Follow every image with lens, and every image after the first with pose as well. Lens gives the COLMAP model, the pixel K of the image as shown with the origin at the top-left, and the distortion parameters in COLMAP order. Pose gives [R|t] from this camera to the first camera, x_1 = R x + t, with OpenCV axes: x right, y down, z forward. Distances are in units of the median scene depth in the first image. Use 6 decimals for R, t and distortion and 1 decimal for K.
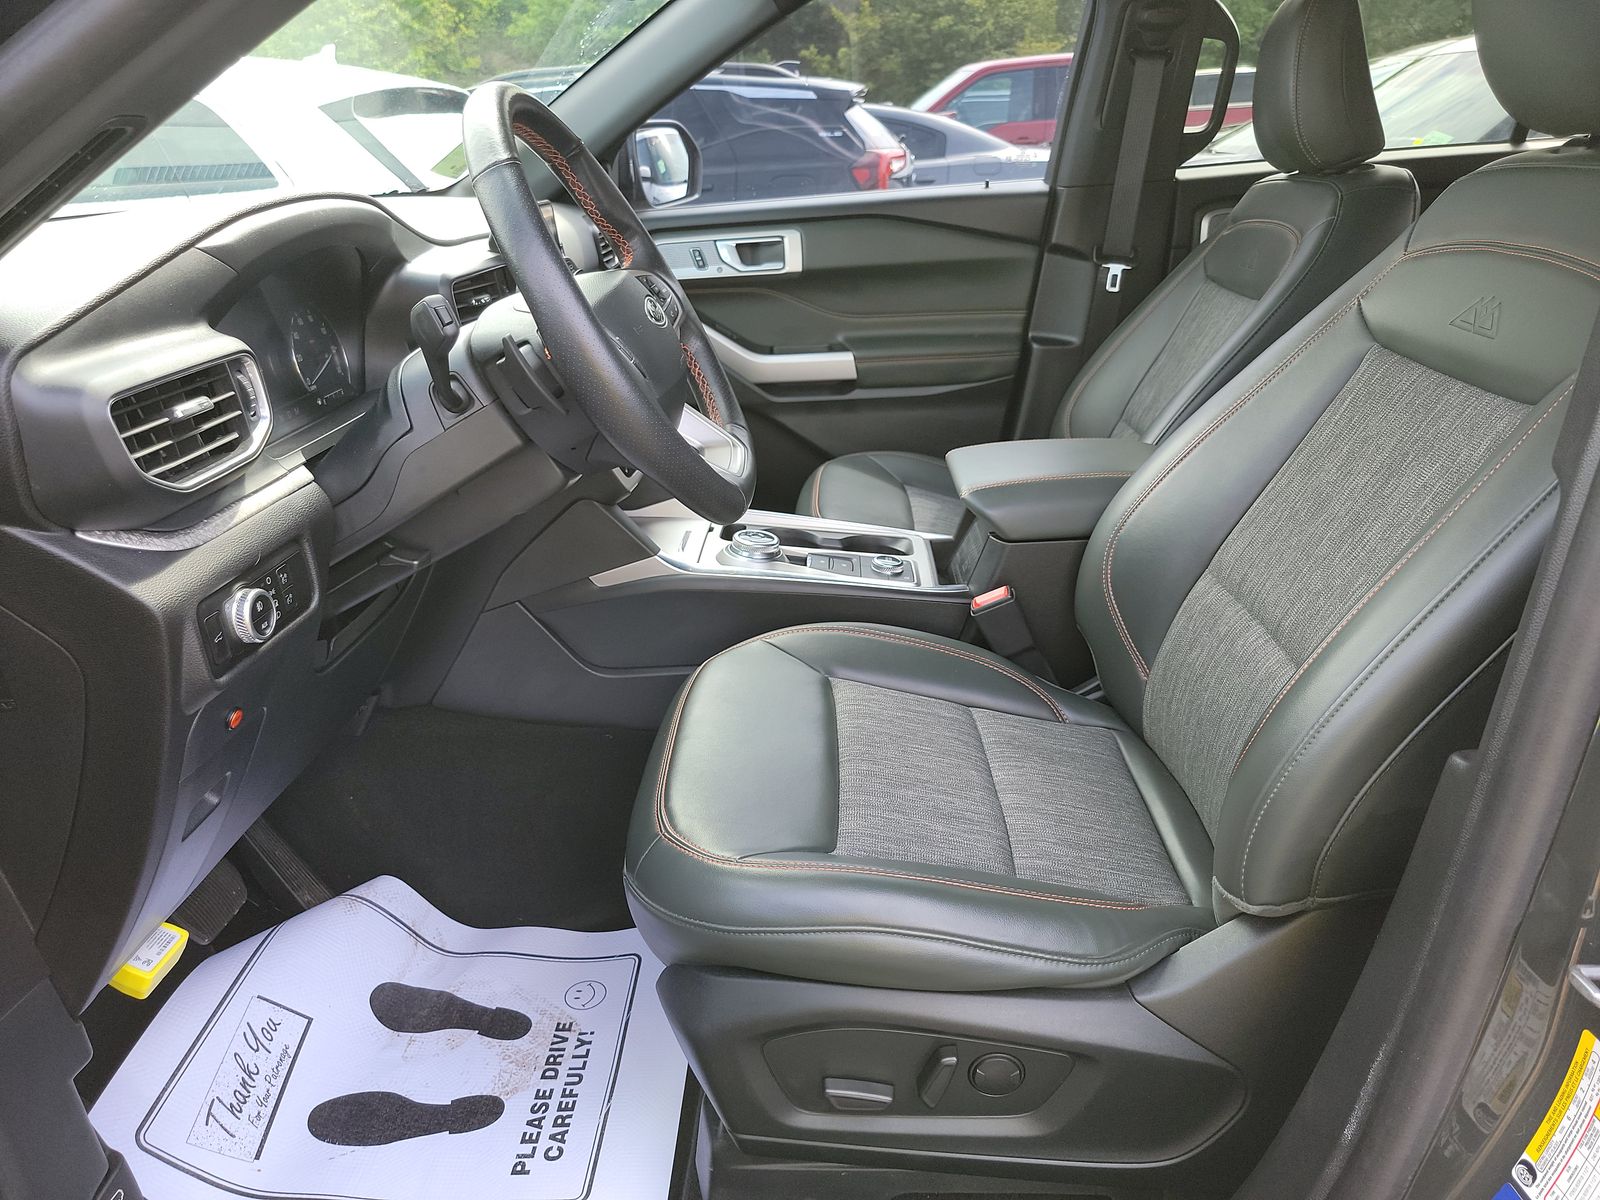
lens RADIAL K [[1116.5, 0, 812.8], [0, 1116.5, 611.9], [0, 0, 1]] dist [0.010816, 0.002516]
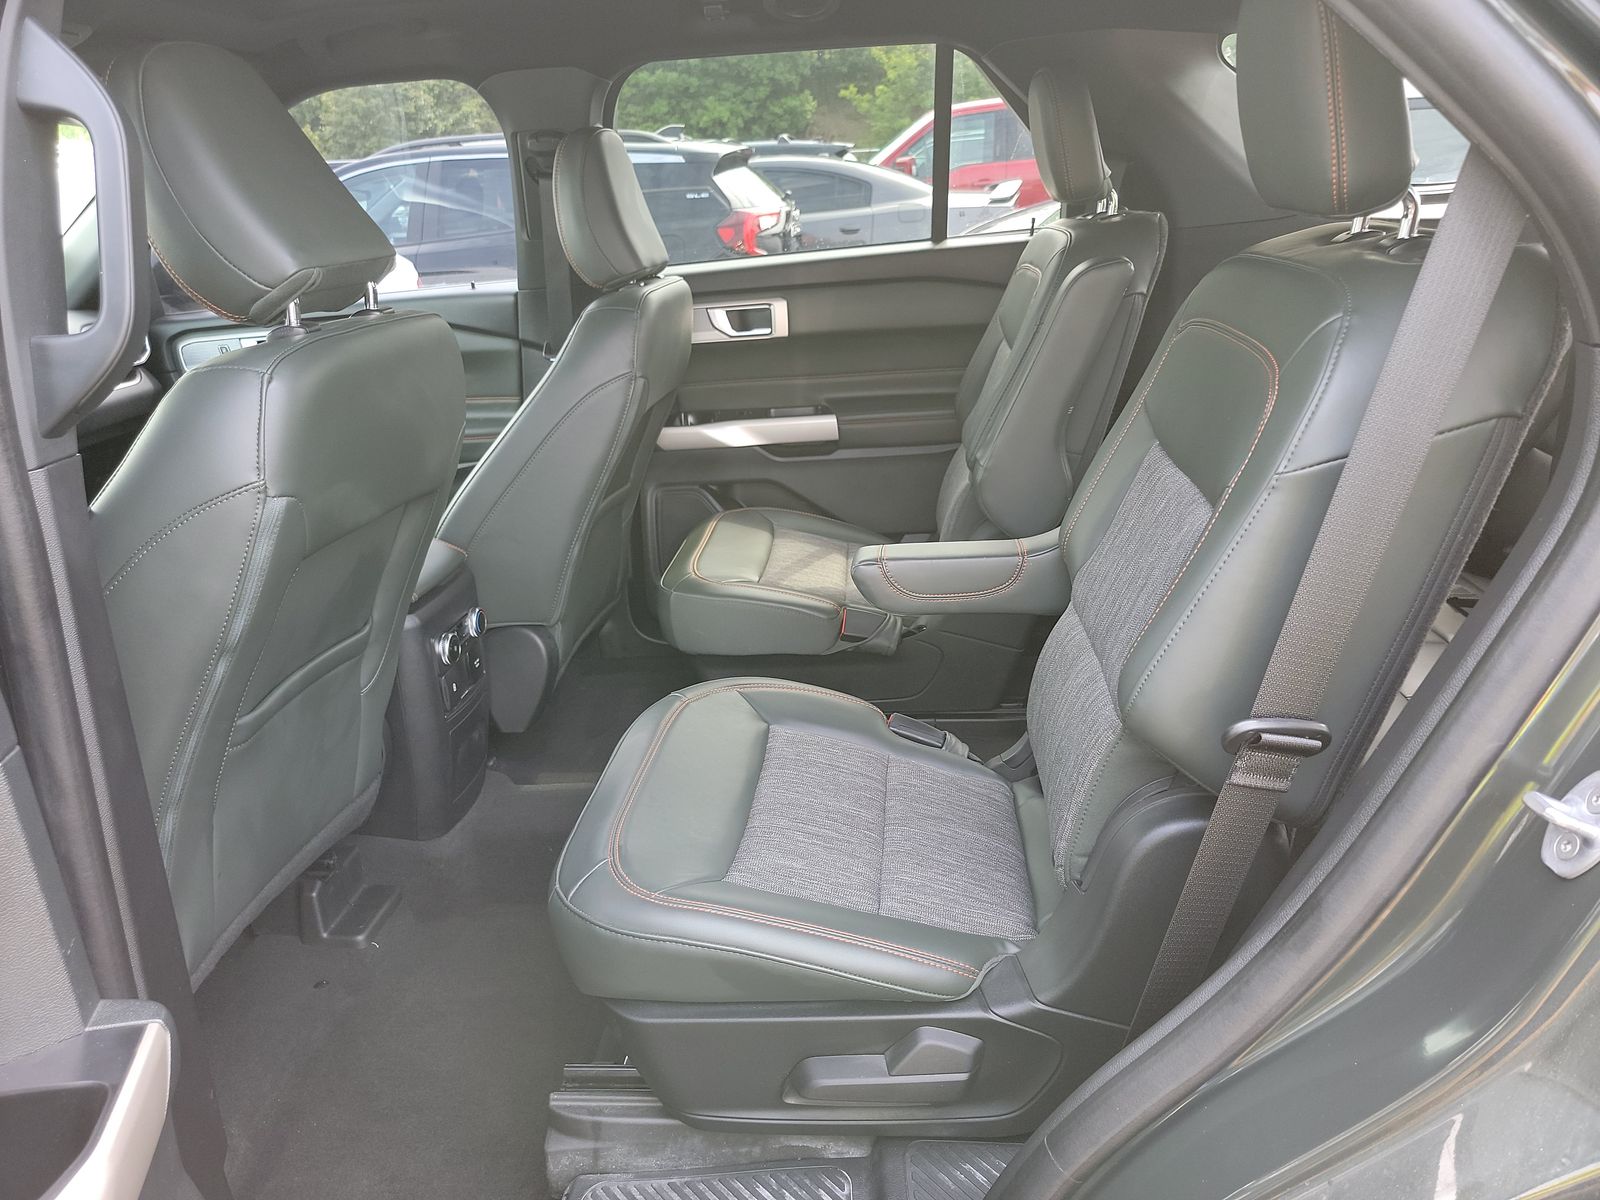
lens RADIAL K [[1133.5, 0, 800.0], [0, 1133.5, 600.0], [0, 0, 1]] dist [0.042902, -0.038236]
pose [[0.998085, -0.005112, -0.061640, 0.098763], [0.002408, 0.999035, -0.043853, -0.004354], [0.061805, 0.043621, 0.997135, -0.015068]]
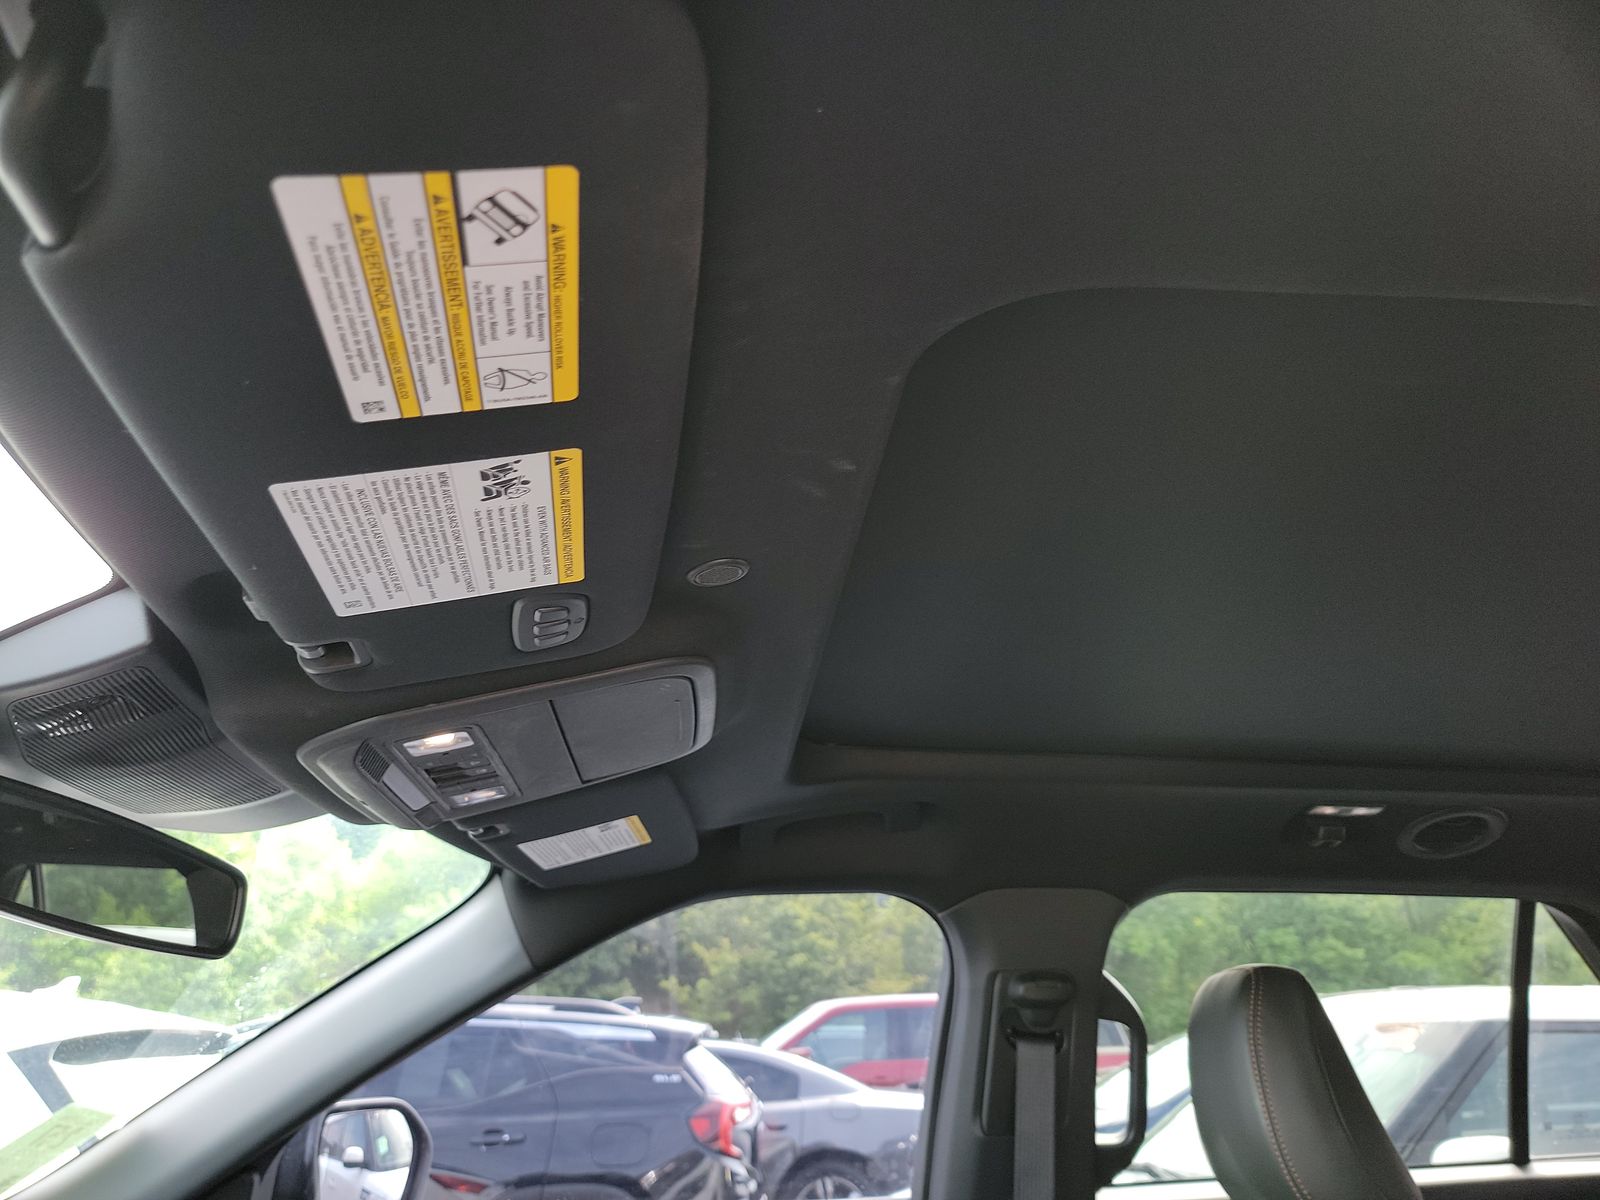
lens RADIAL K [[1133.5, 0, 800.0], [0, 1133.5, 600.0], [0, 0, 1]] dist [0.042902, -0.038236]
pose [[0.994228, 0.058808, 0.089740, 0.009600], [0.022235, 0.705318, -0.708542, -0.026718], [-0.104963, 0.706447, 0.699939, 0.044205]]
